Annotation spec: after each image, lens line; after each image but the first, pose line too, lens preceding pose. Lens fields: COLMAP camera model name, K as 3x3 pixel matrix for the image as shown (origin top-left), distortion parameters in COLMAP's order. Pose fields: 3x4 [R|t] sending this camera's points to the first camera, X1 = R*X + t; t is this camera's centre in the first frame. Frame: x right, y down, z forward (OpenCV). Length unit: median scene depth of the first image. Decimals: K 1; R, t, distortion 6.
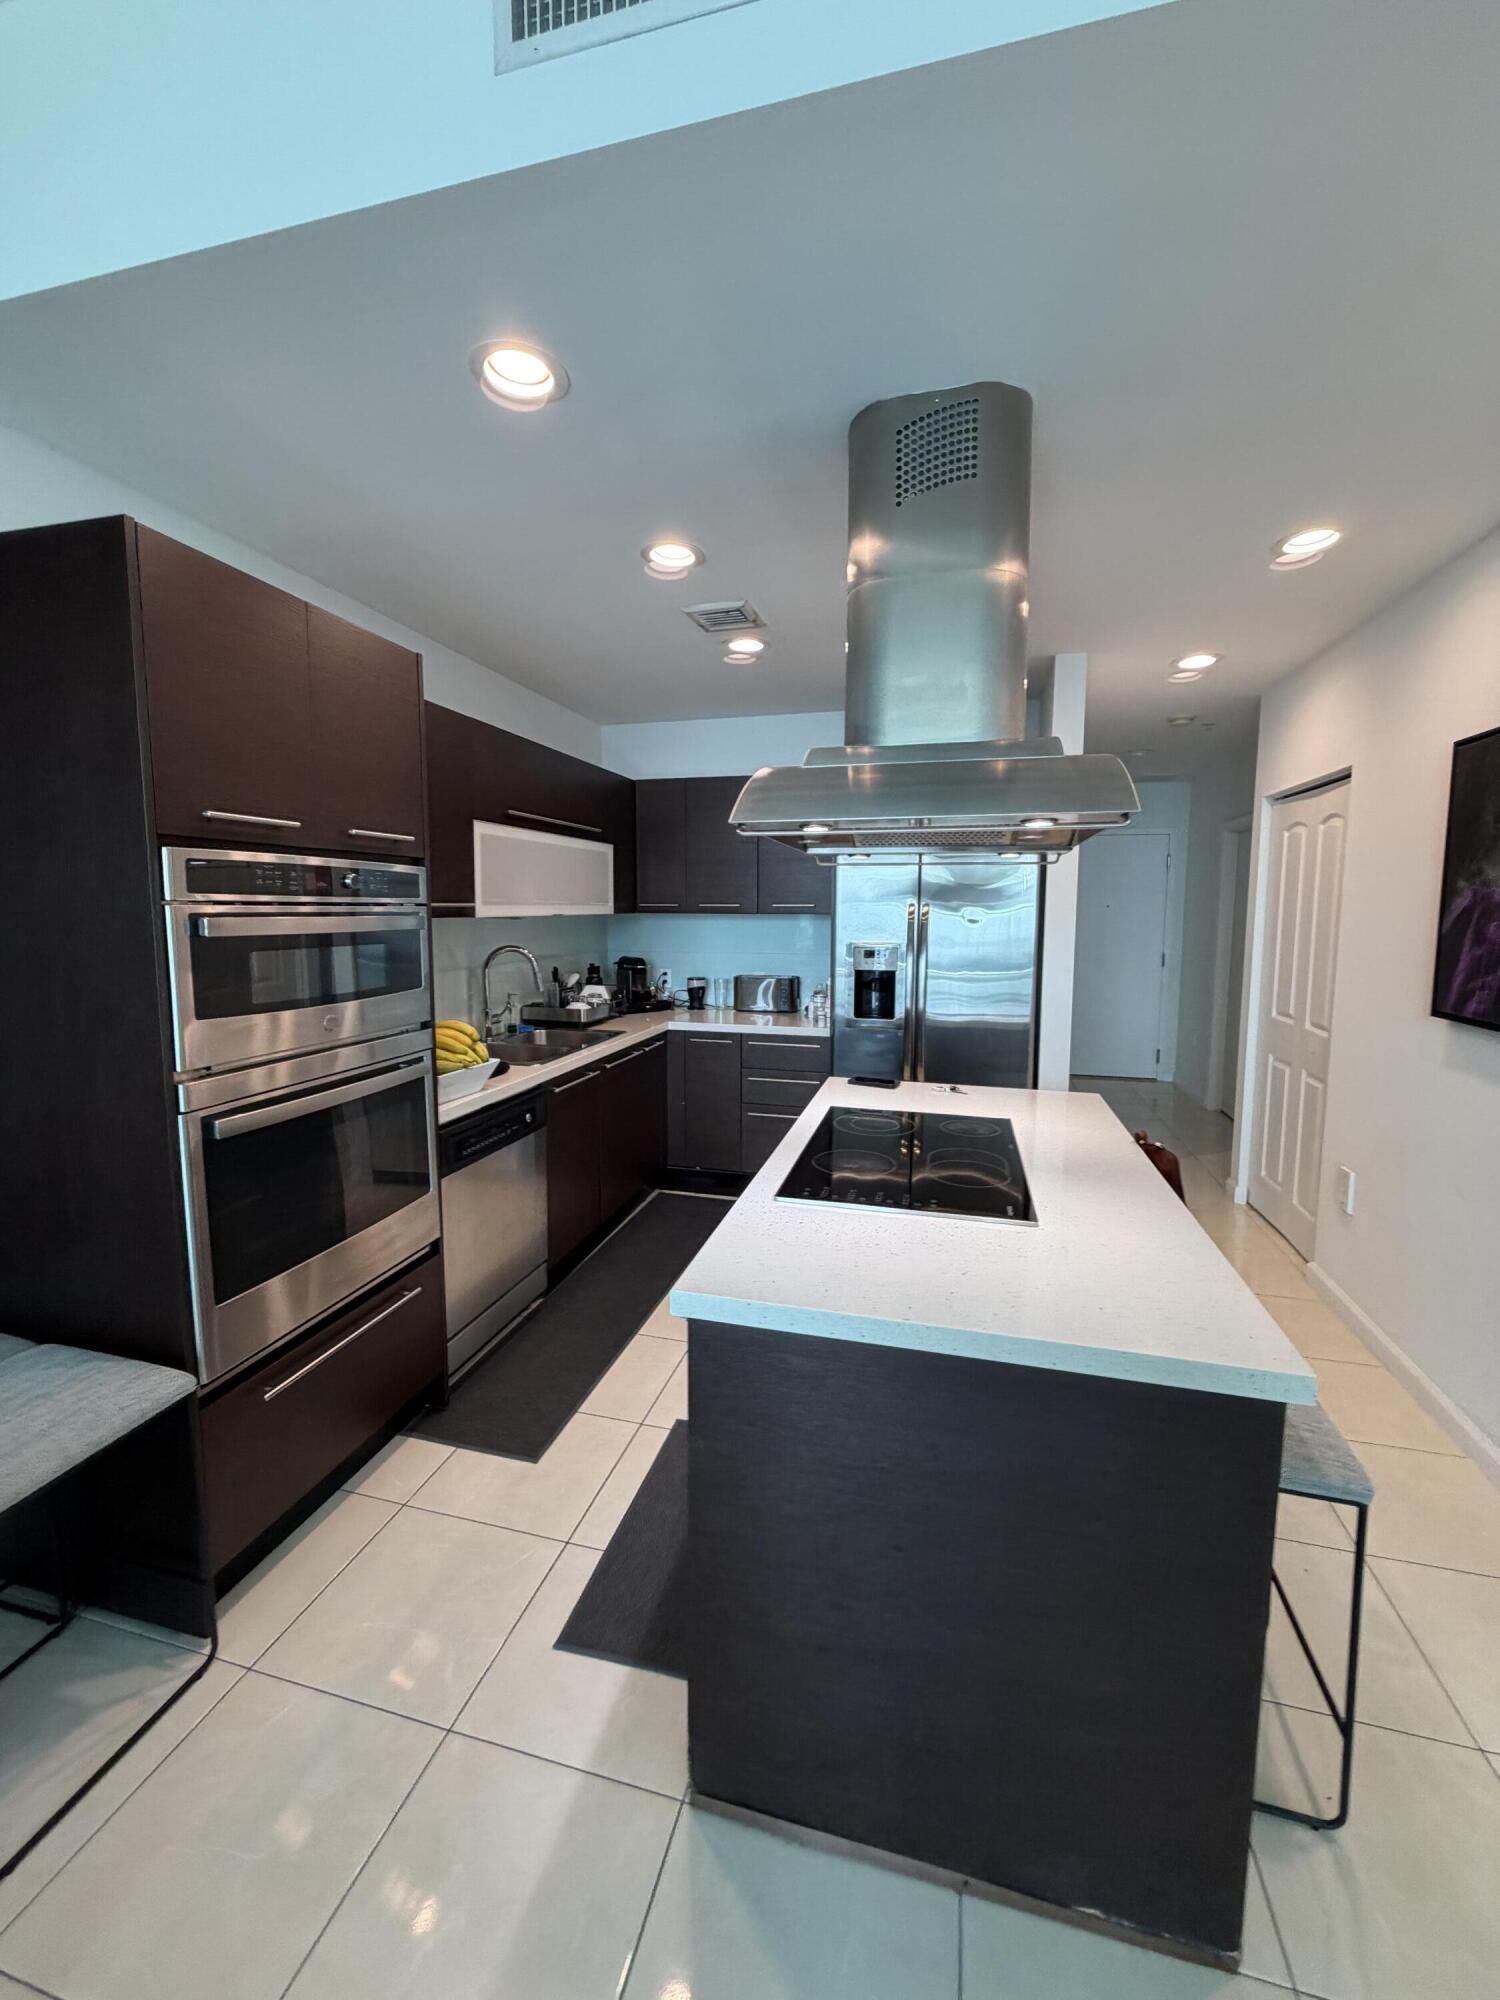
lens RADIAL K [[803.3, 0, 751.6], [0, 803.3, 995.6], [0, 0, 1]] dist [0.001131, 0.000370]
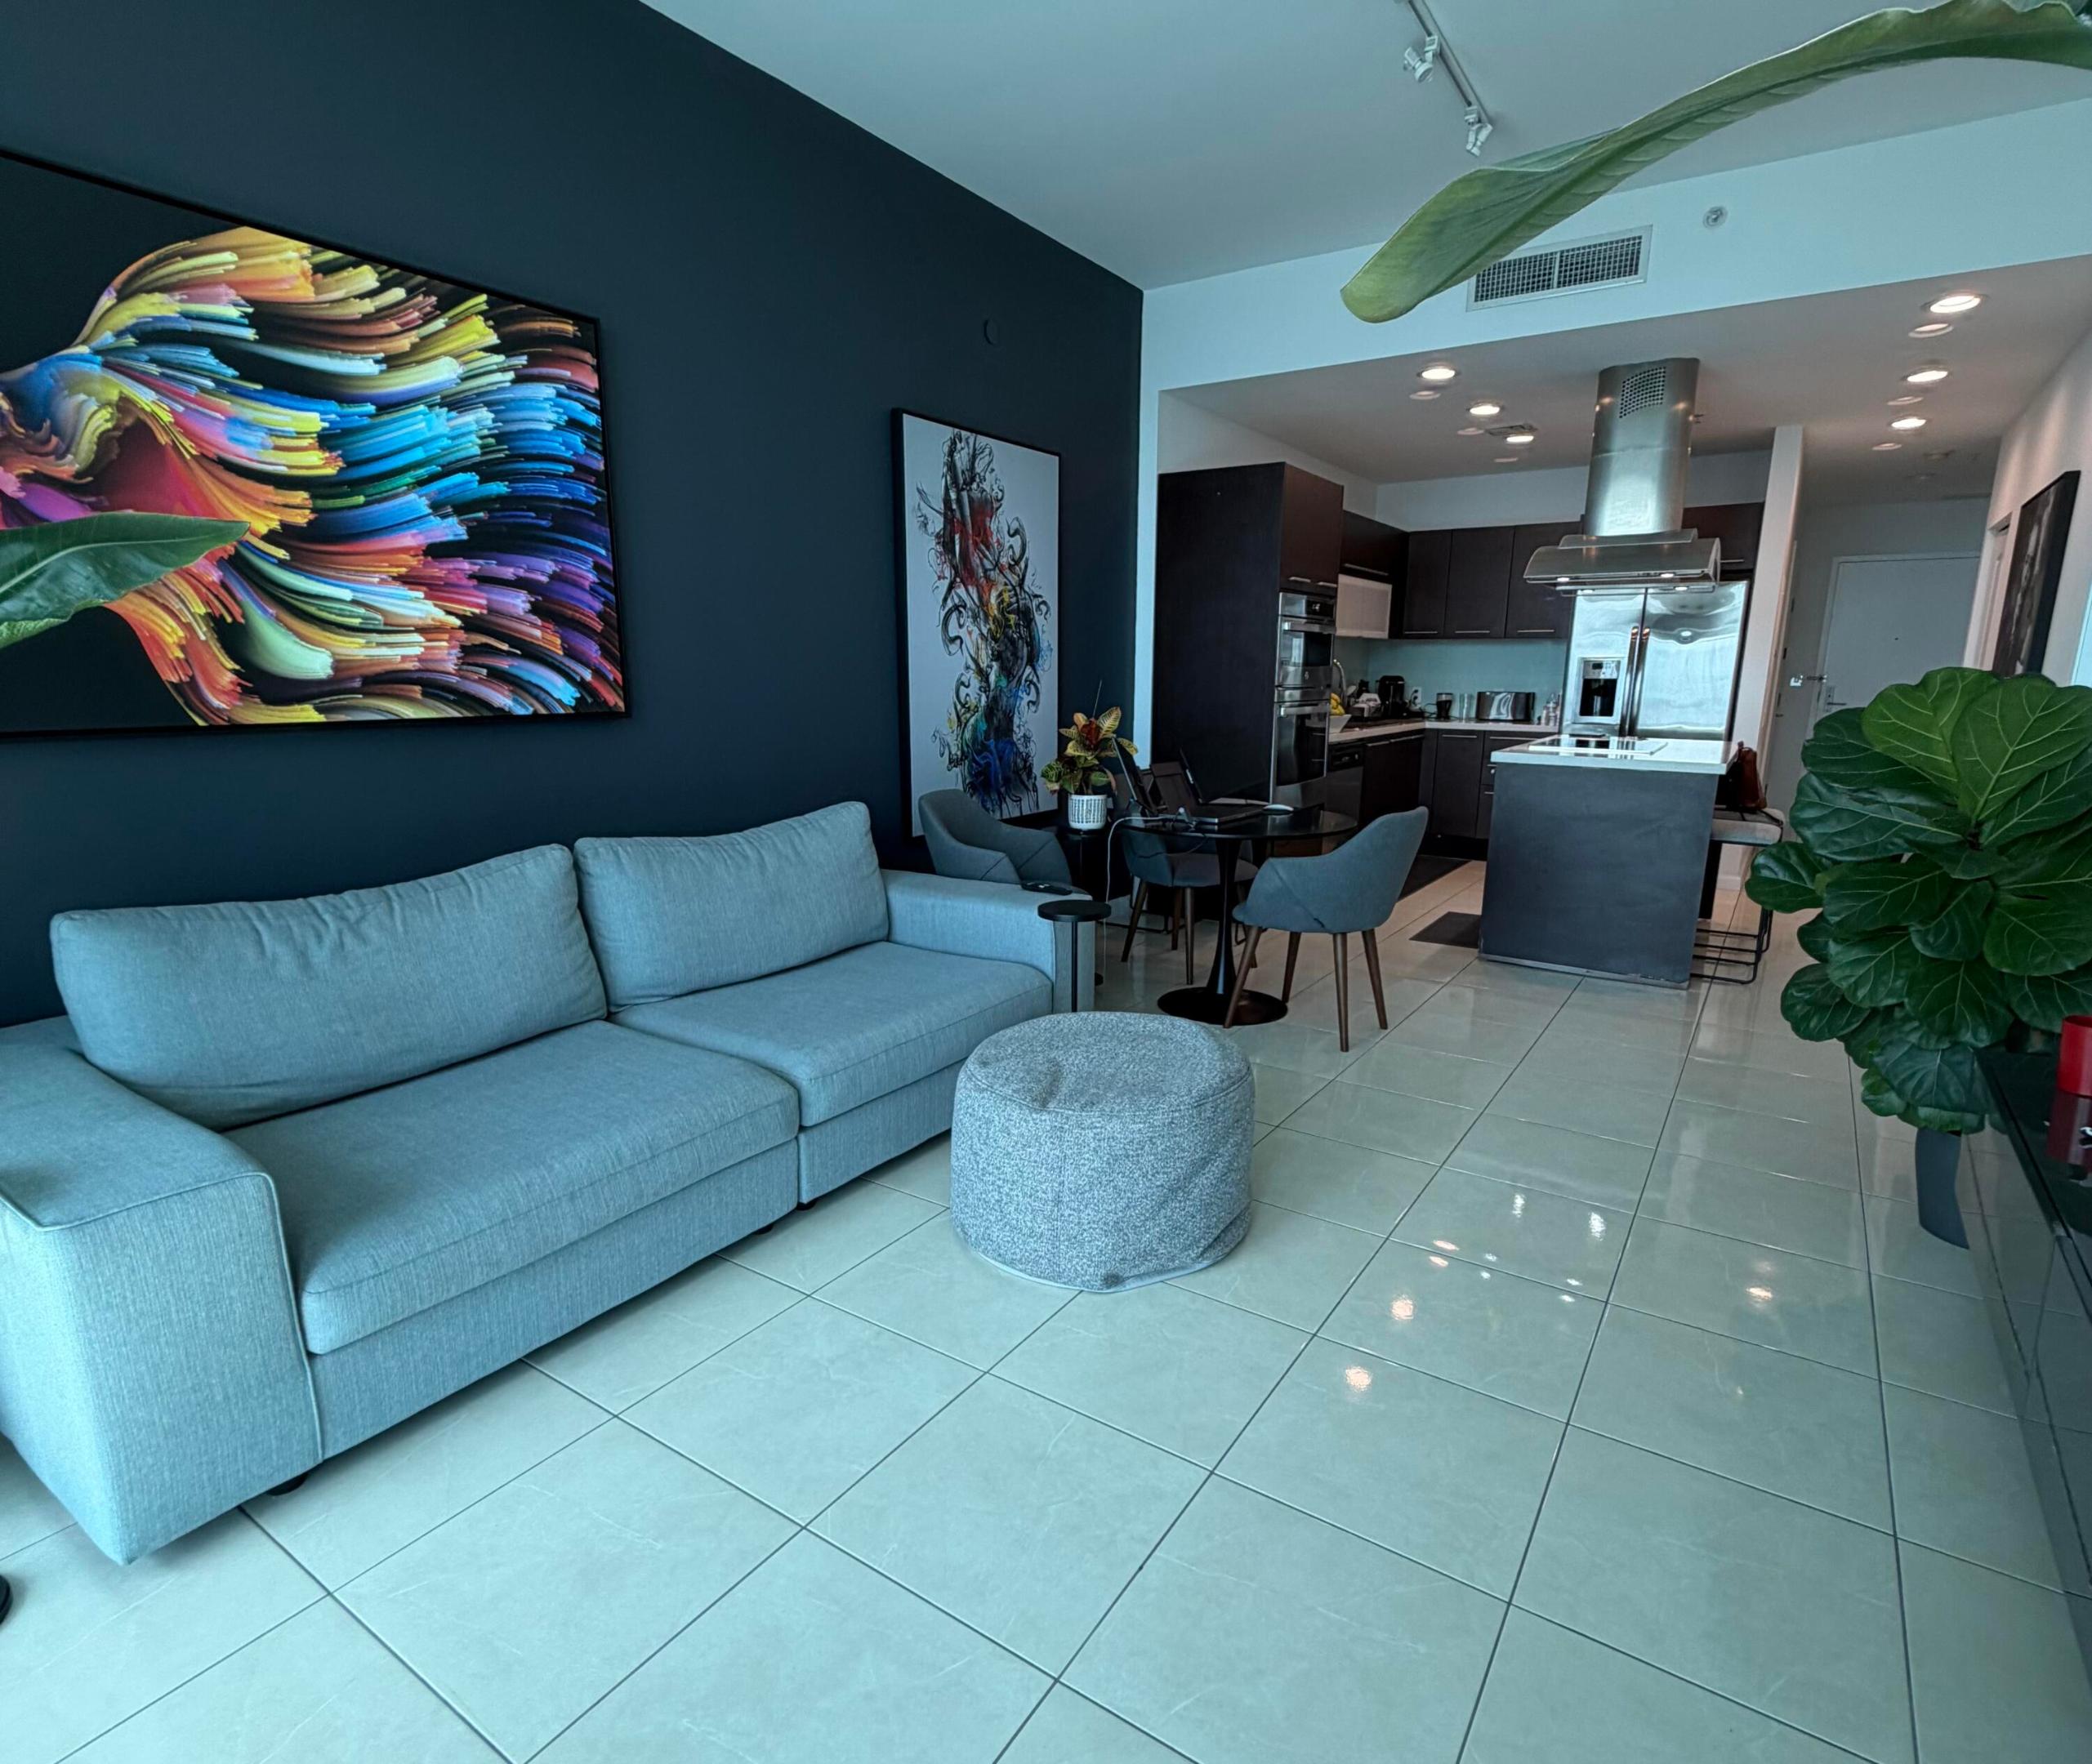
lens RADIAL K [[1106.2, 0, 1051.7], [0, 1106.2, 901.6], [0, 0, 1]] dist [-0.000609, -0.000037]
pose [[0.945799, 0.074069, -0.316192, -0.122378], [-0.042630, 0.993535, 0.105222, 0.223763], [0.321942, -0.086039, 0.942842, -1.297260]]
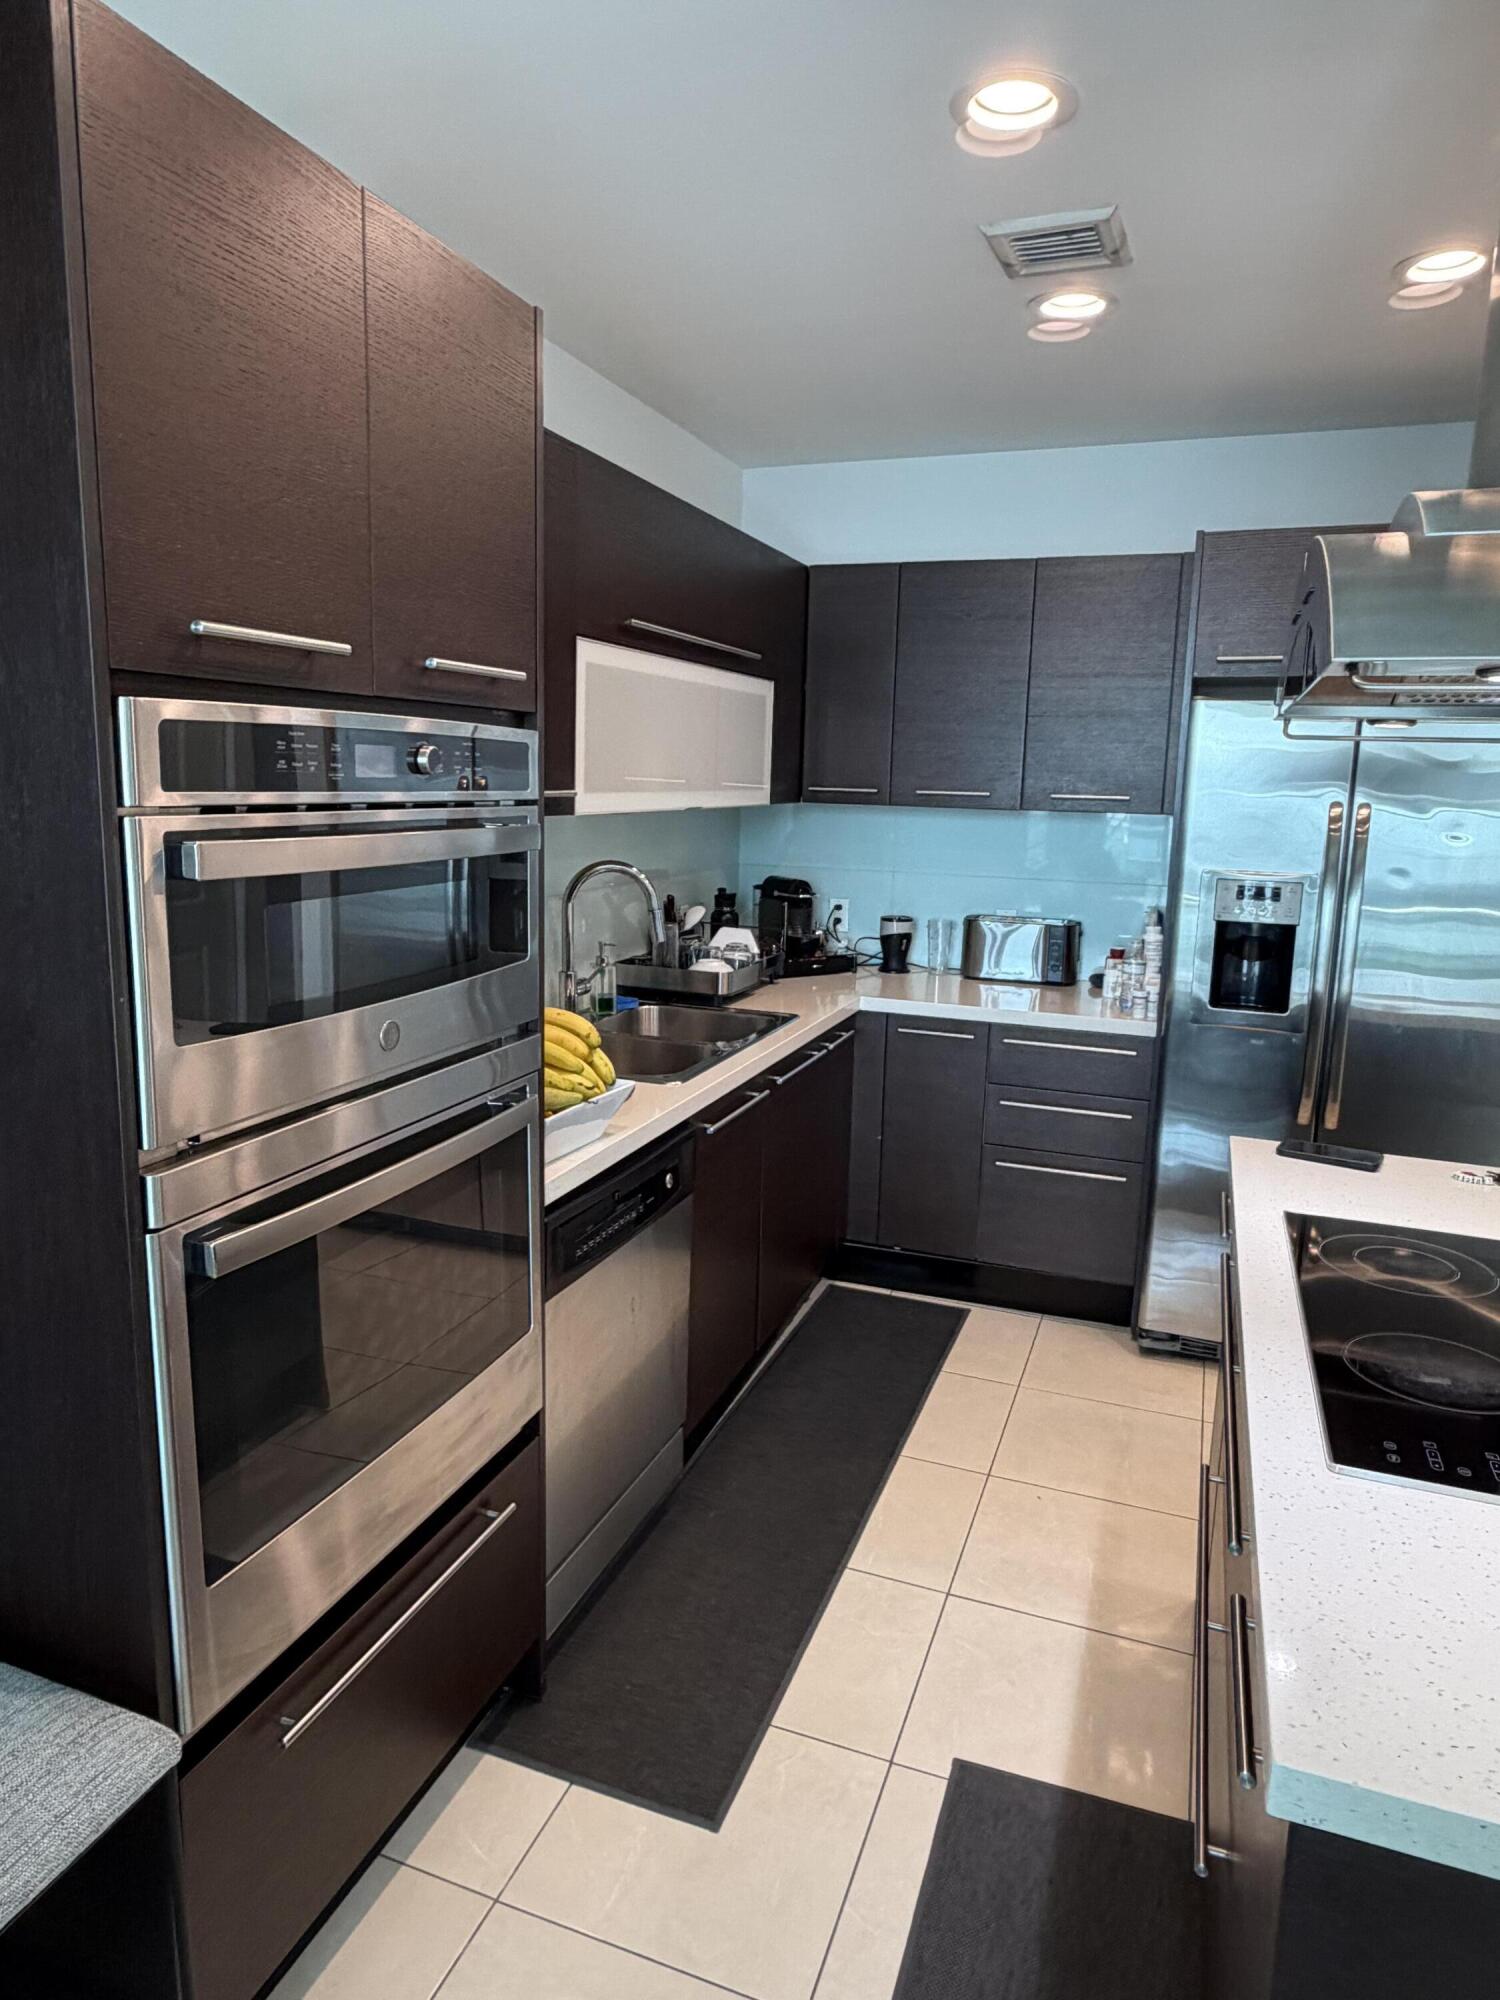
lens RADIAL K [[1261.0, 0, 741.4], [0, 1261.0, 1005.3], [0, 0, 1]] dist [0.003157, 0.000942]
pose [[0.994608, 0.038679, -0.096226, -0.139860], [-0.031729, 0.996846, 0.072736, -0.033374], [0.098736, -0.069291, 0.992698, 0.134434]]
